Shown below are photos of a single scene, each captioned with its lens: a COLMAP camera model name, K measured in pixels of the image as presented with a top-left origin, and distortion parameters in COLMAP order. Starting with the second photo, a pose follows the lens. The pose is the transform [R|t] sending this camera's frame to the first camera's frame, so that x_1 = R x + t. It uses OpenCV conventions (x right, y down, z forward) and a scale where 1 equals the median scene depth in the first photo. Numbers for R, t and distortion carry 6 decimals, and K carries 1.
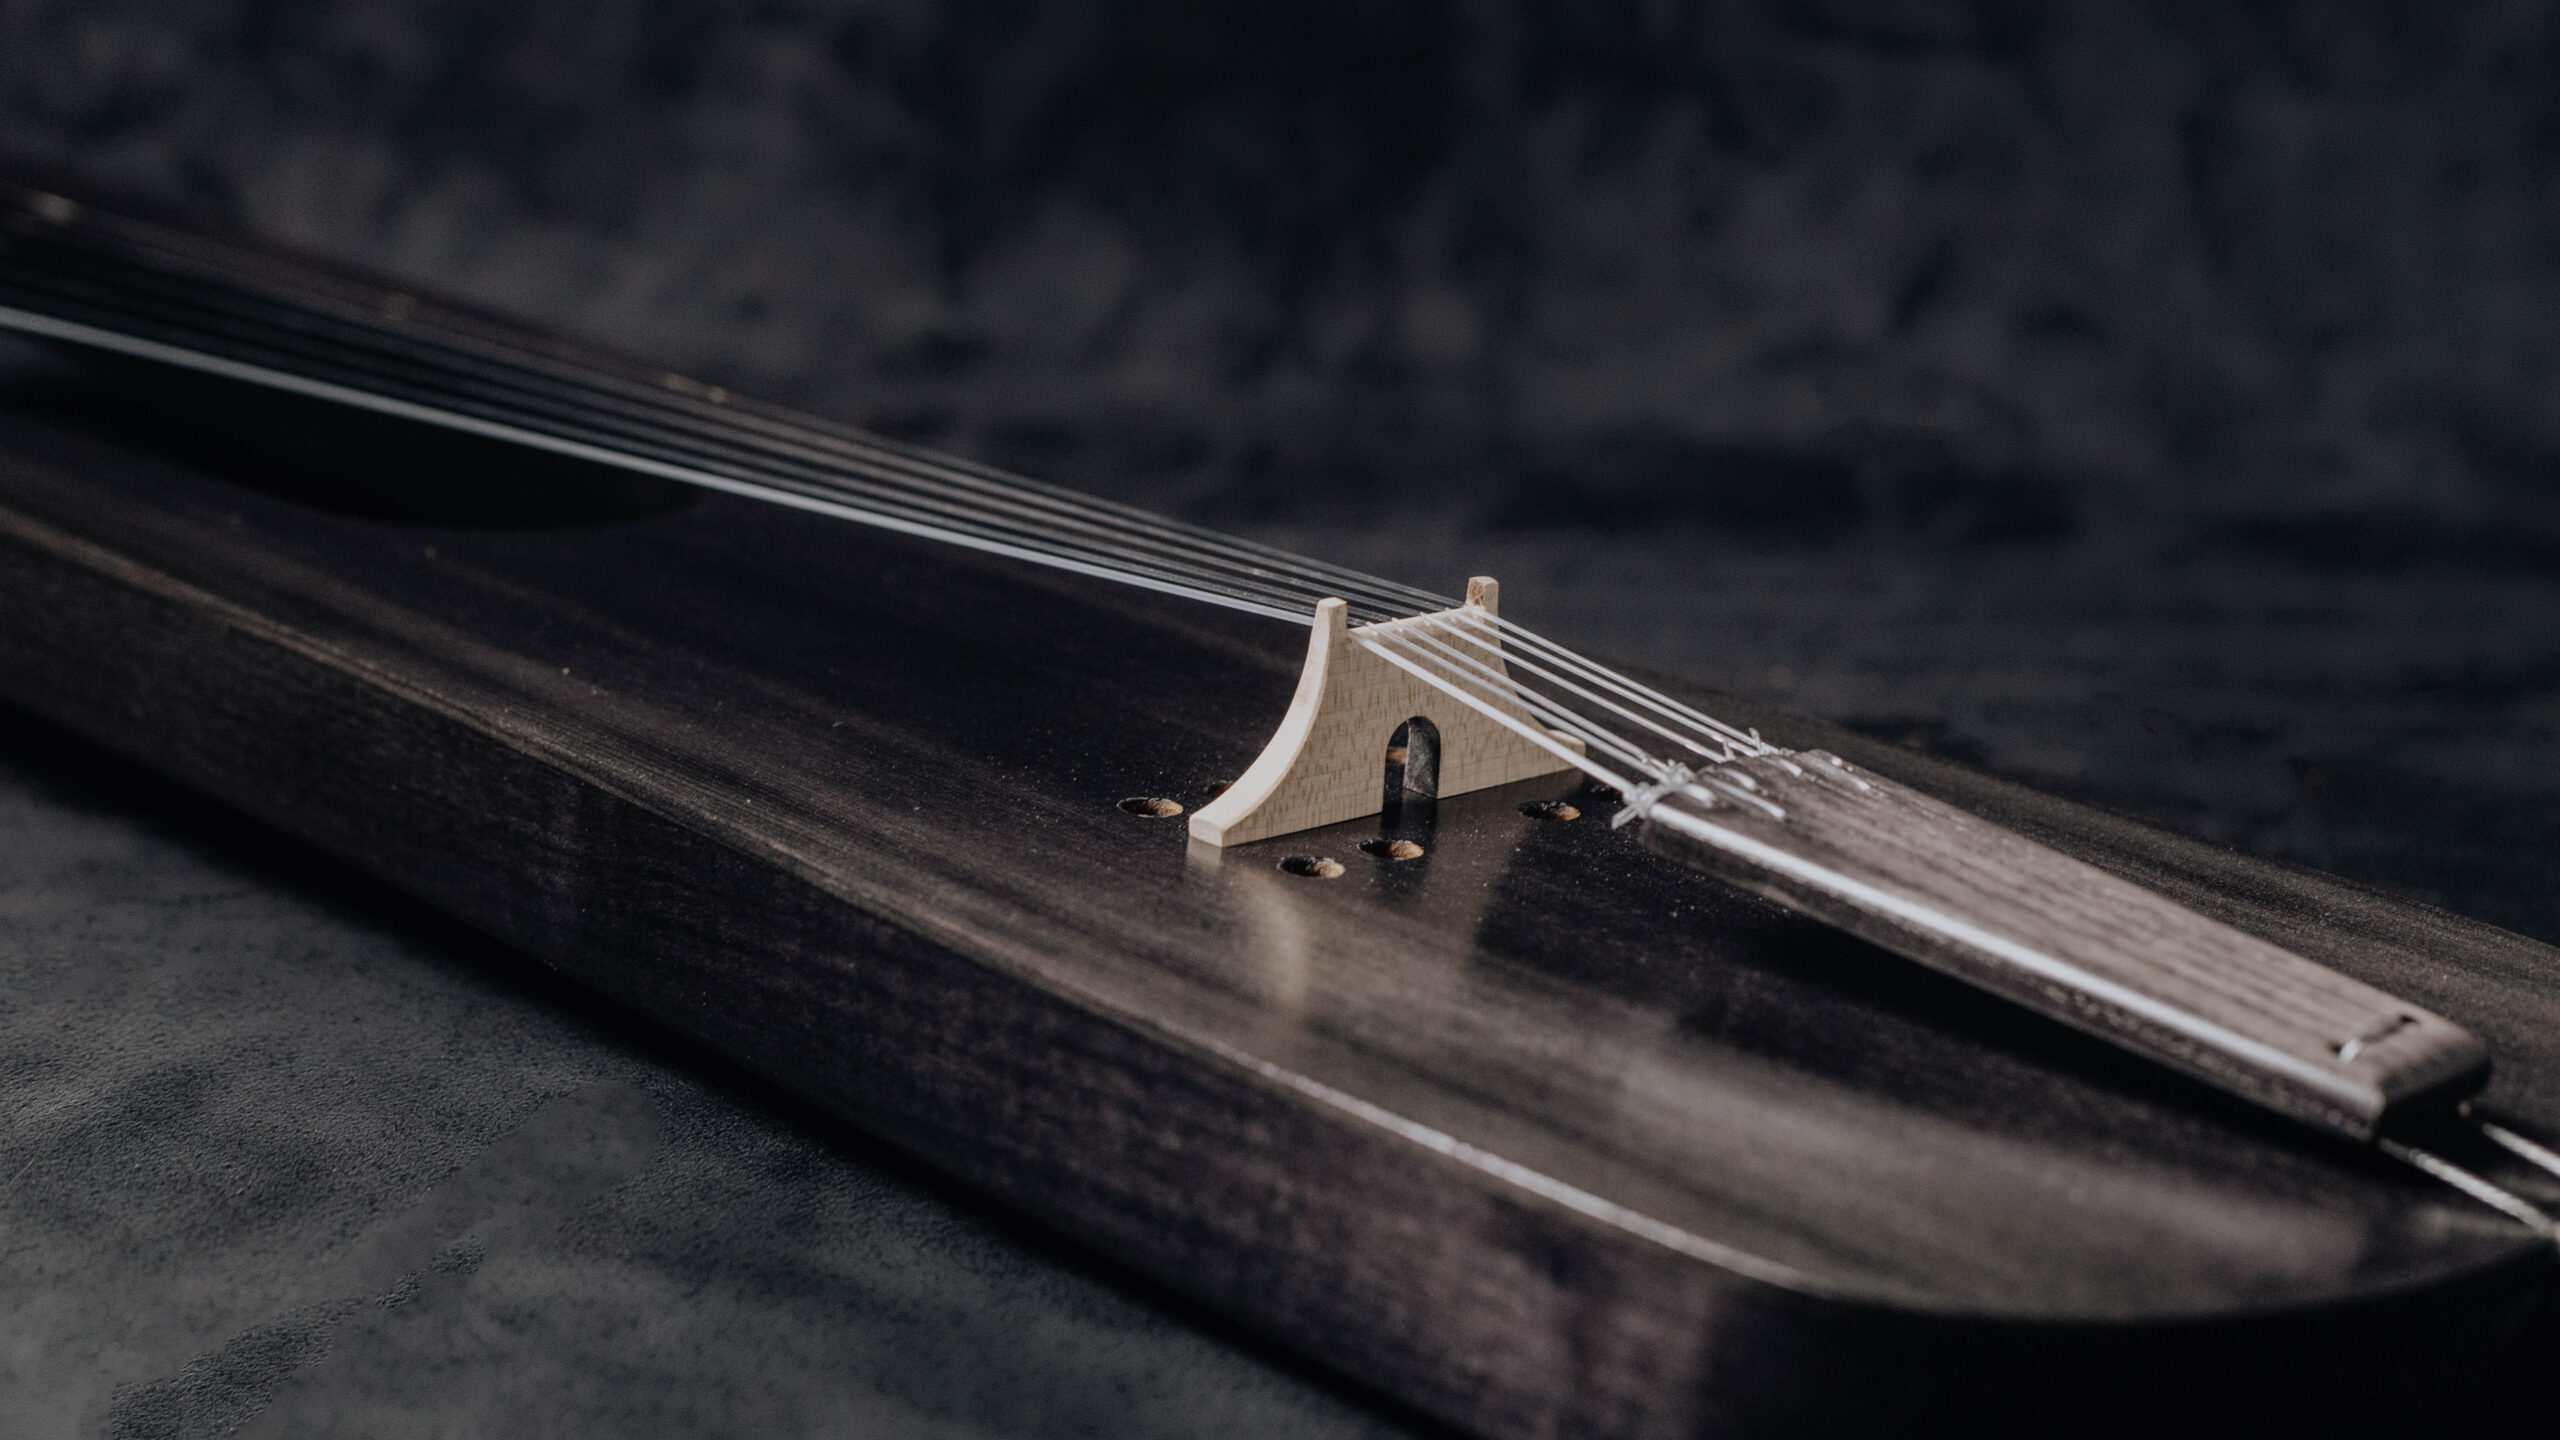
lens RADIAL K [[3984.2, 0, 1277.0], [0, 3984.2, 706.3], [0, 0, 1]] dist [-0.021409, 0.000000]
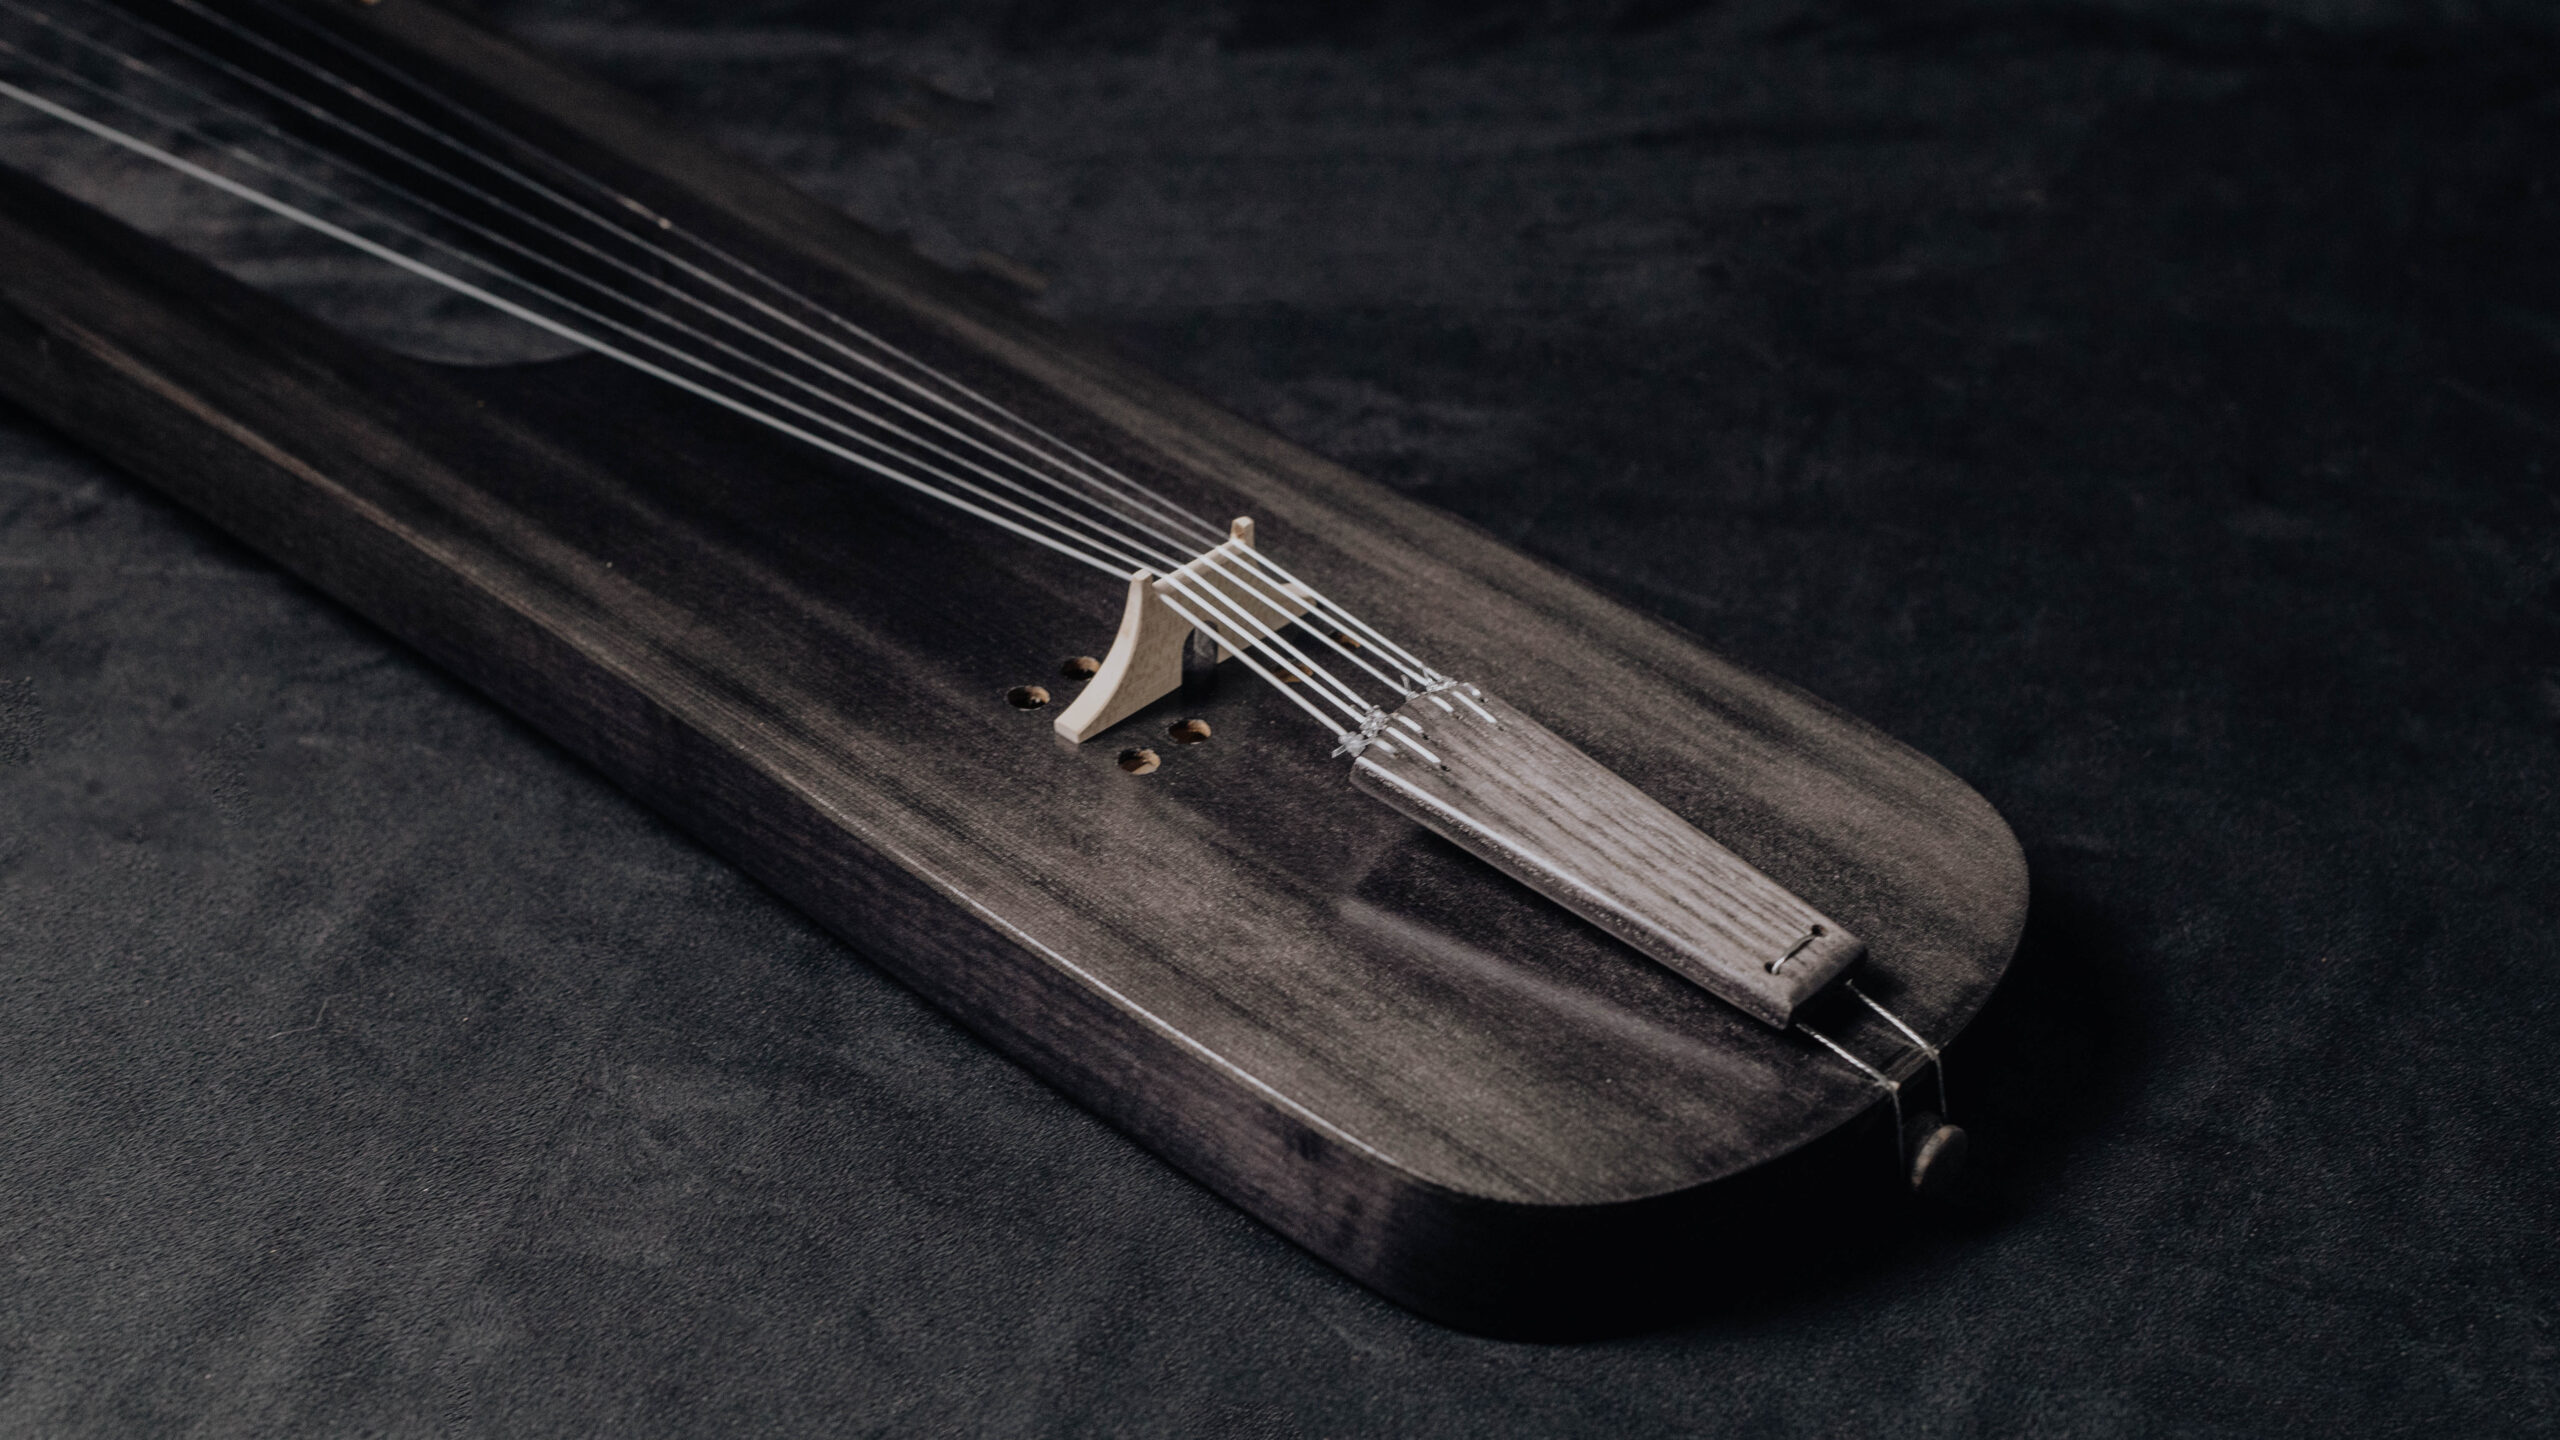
lens RADIAL K [[3984.2, 0, 1272.4], [0, 3984.2, 706.9], [0, 0, 1]] dist [-0.021409, 0.000000]
pose [[0.997569, -0.056731, 0.040477, -0.000618], [0.038428, 0.932307, 0.359621, -0.551117], [-0.058139, -0.357191, 0.932220, -0.440118]]
